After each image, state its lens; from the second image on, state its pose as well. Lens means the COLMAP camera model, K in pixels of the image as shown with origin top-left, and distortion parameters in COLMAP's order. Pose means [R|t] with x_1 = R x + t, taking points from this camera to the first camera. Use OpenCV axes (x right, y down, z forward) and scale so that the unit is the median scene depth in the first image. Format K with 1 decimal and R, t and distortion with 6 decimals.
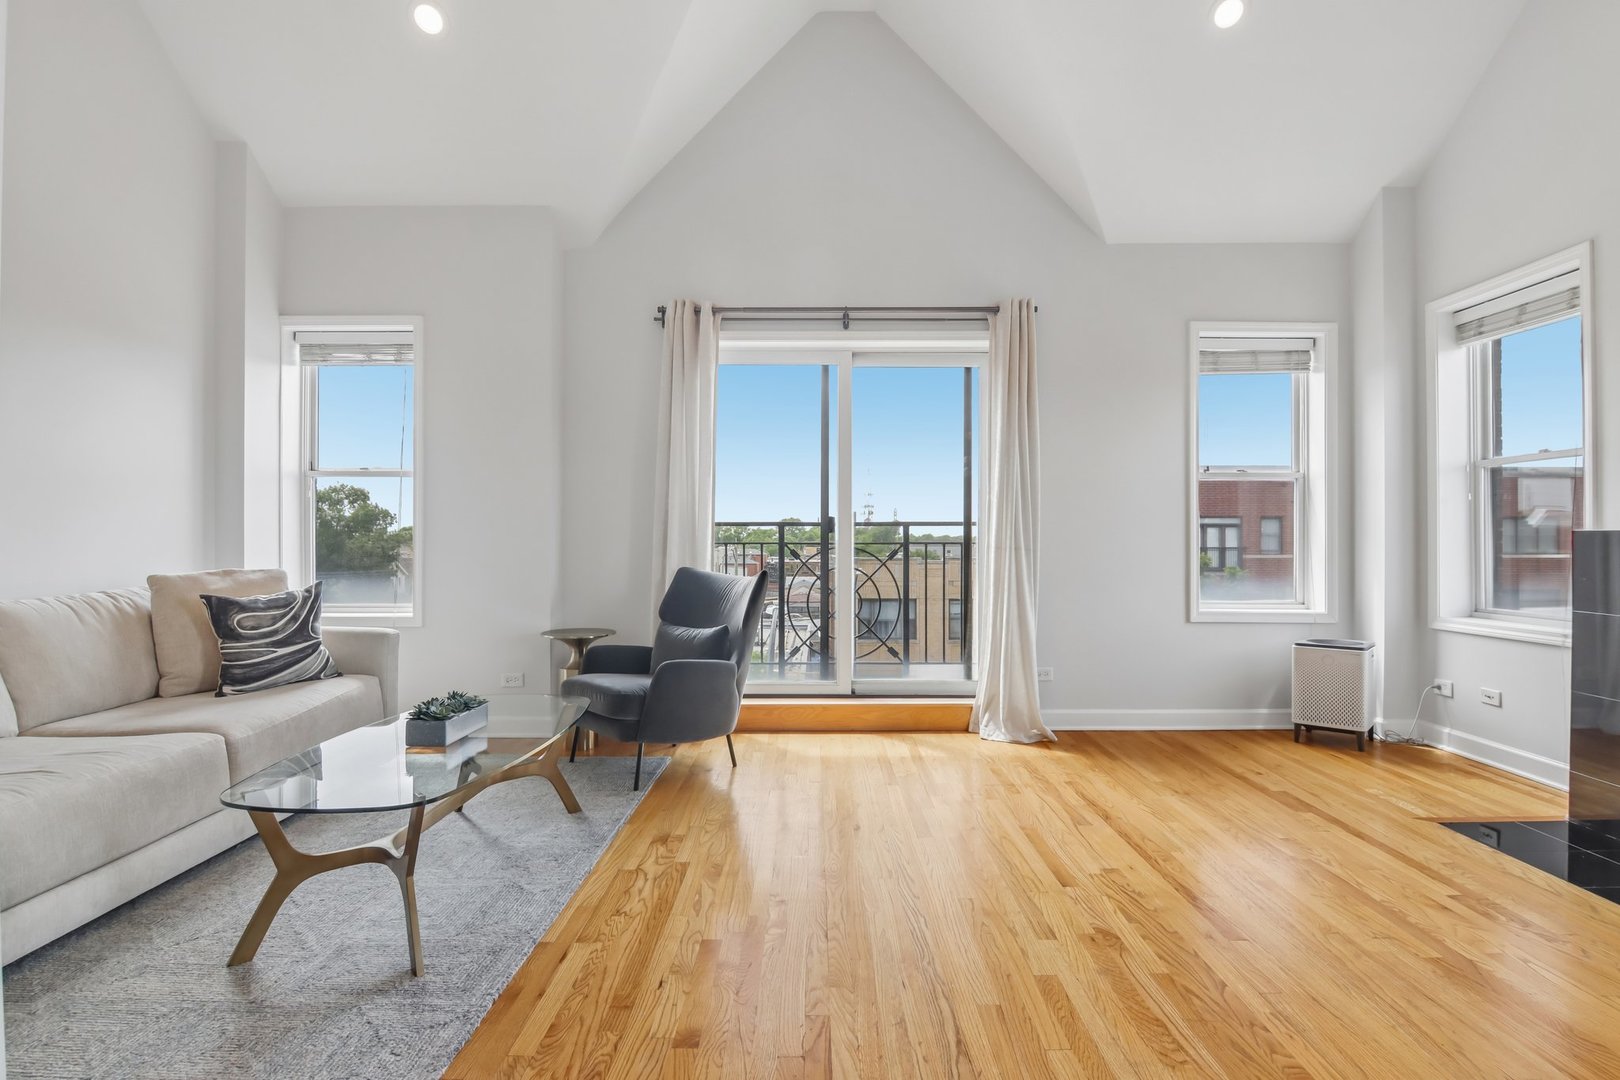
lens RADIAL K [[834.5, 0, 808.4], [0, 834.5, 542.6], [0, 0, 1]] dist [-0.005401, -0.011868]
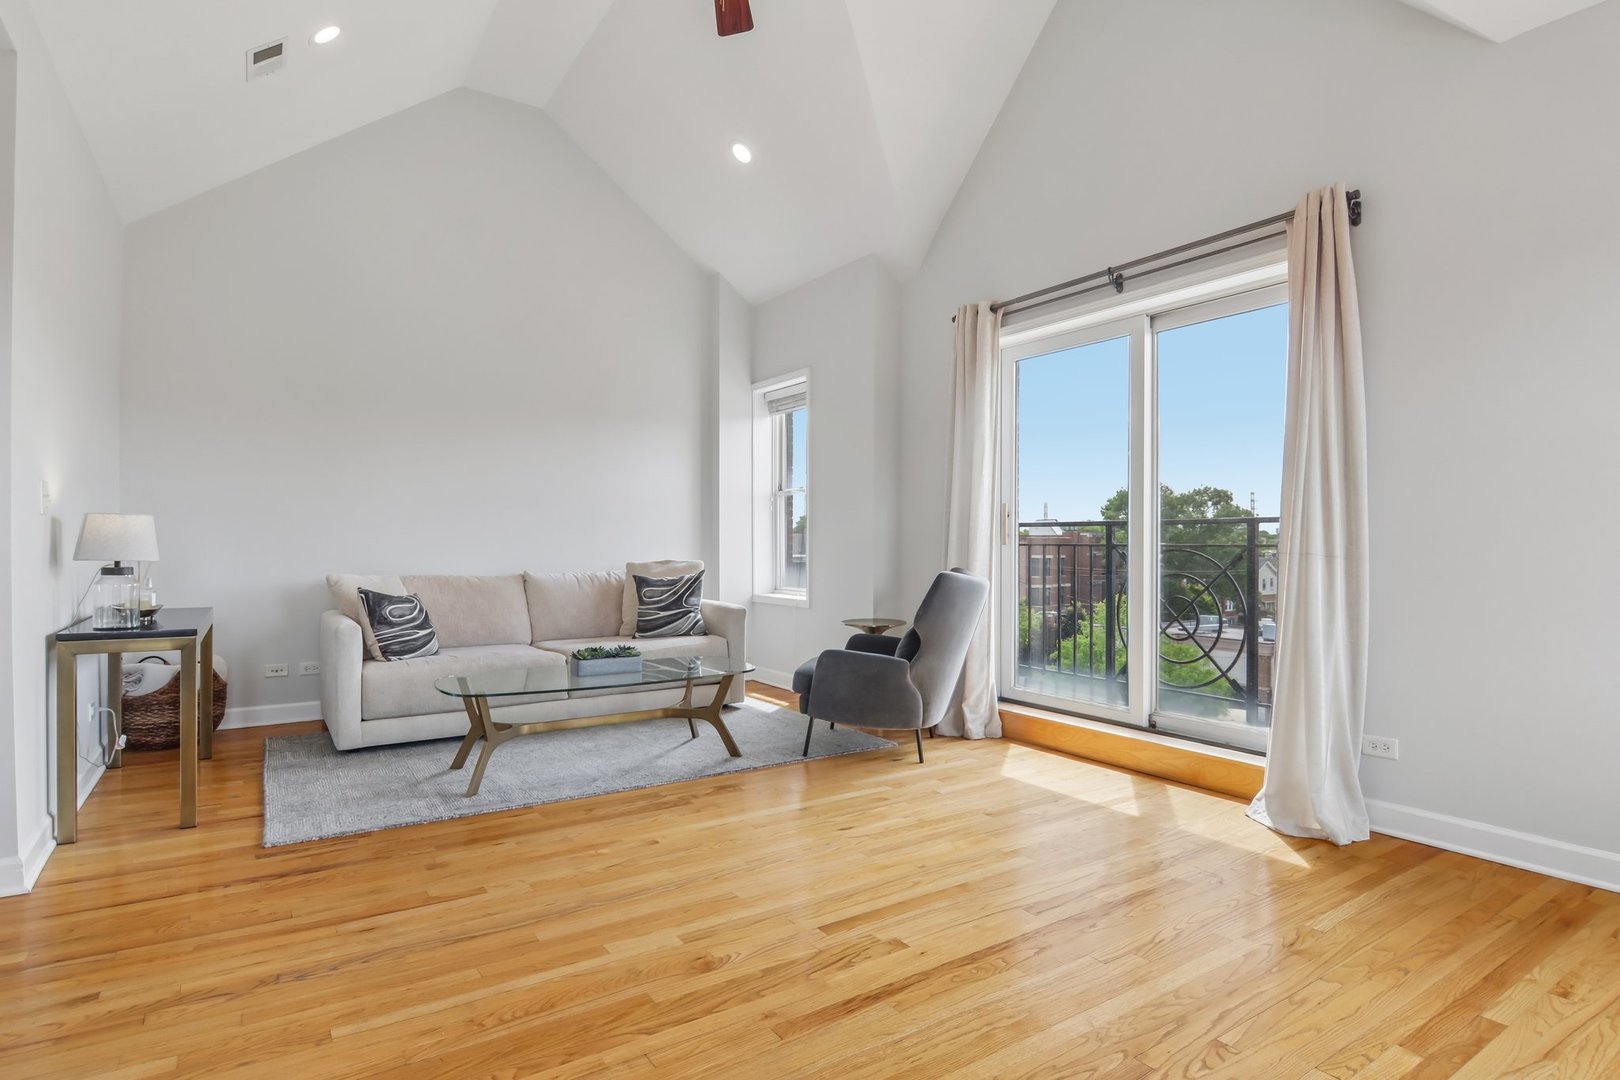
lens RADIAL K [[834.5, 0, 803.4], [0, 834.5, 528.9], [0, 0, 1]] dist [-0.005401, -0.011868]
pose [[0.554658, -0.012349, -0.831986, 0.621057], [-0.002610, 0.999859, -0.016582, -0.000519], [0.832074, 0.011369, 0.554548, 0.288012]]
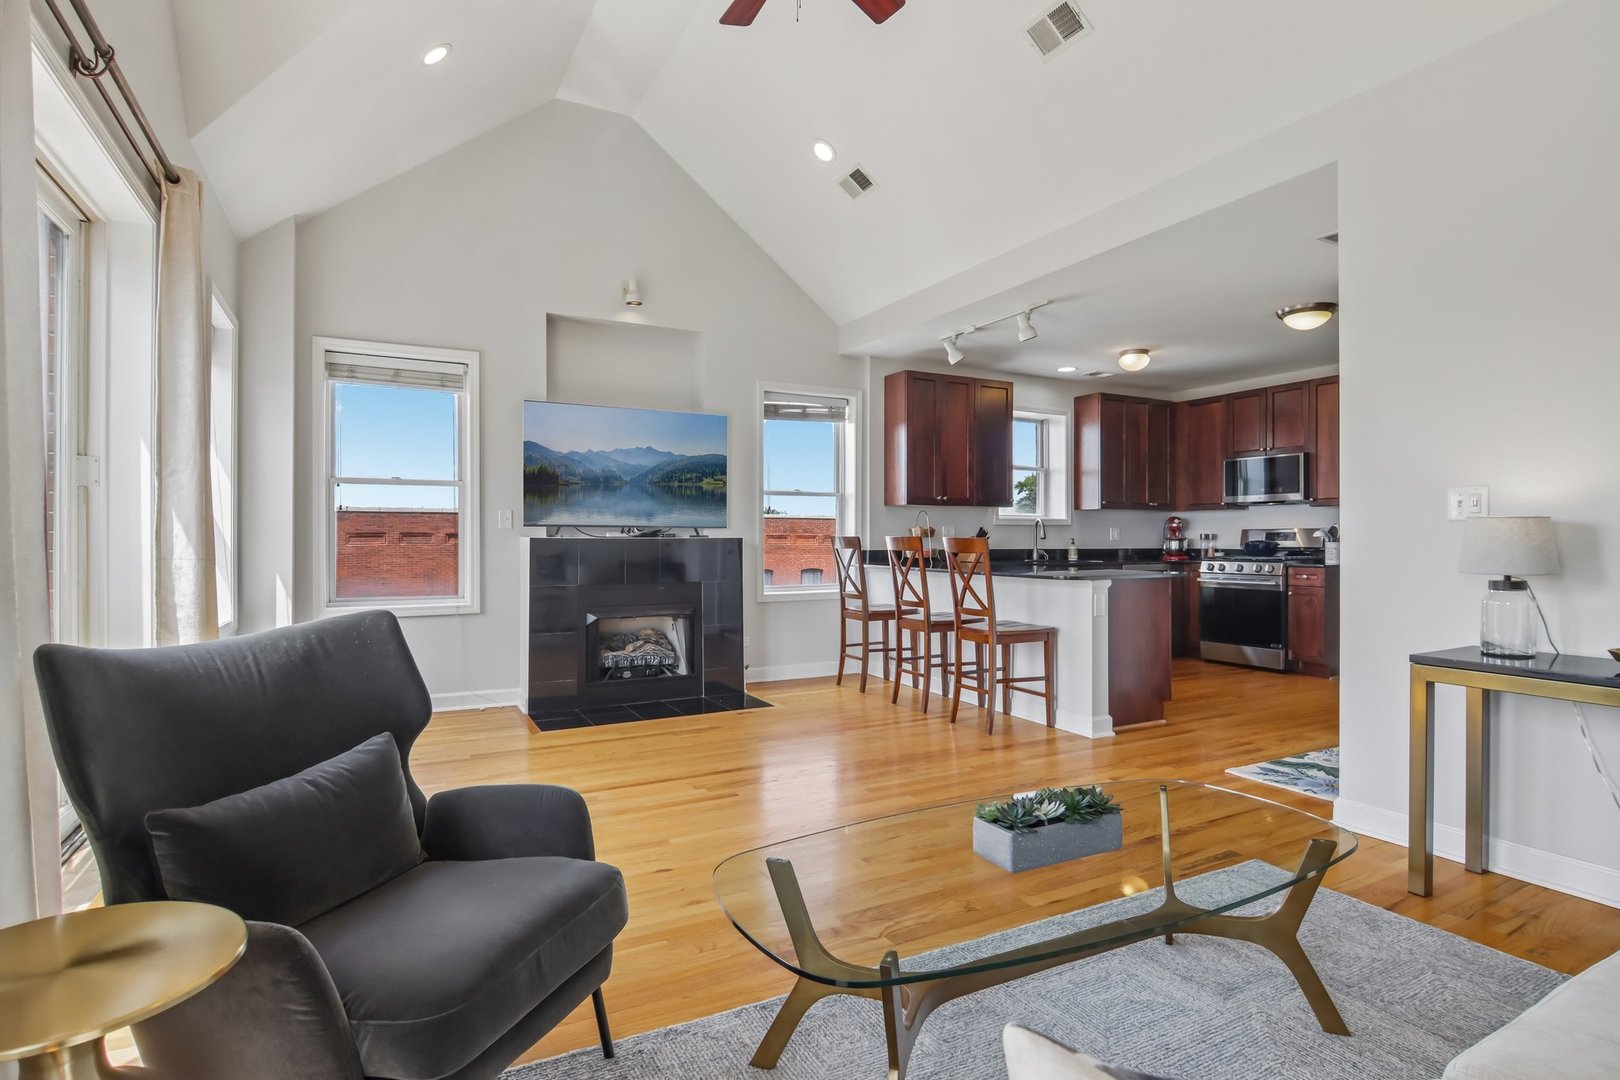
lens RADIAL K [[834.5, 0, 807.4], [0, 834.5, 540.4], [0, 0, 1]] dist [-0.005401, -0.011868]
pose [[-0.478976, -0.003349, 0.877821, -0.574915], [0.000820, 0.999991, 0.004262, -0.011400], [-0.877827, 0.002761, -0.478969, 0.923701]]
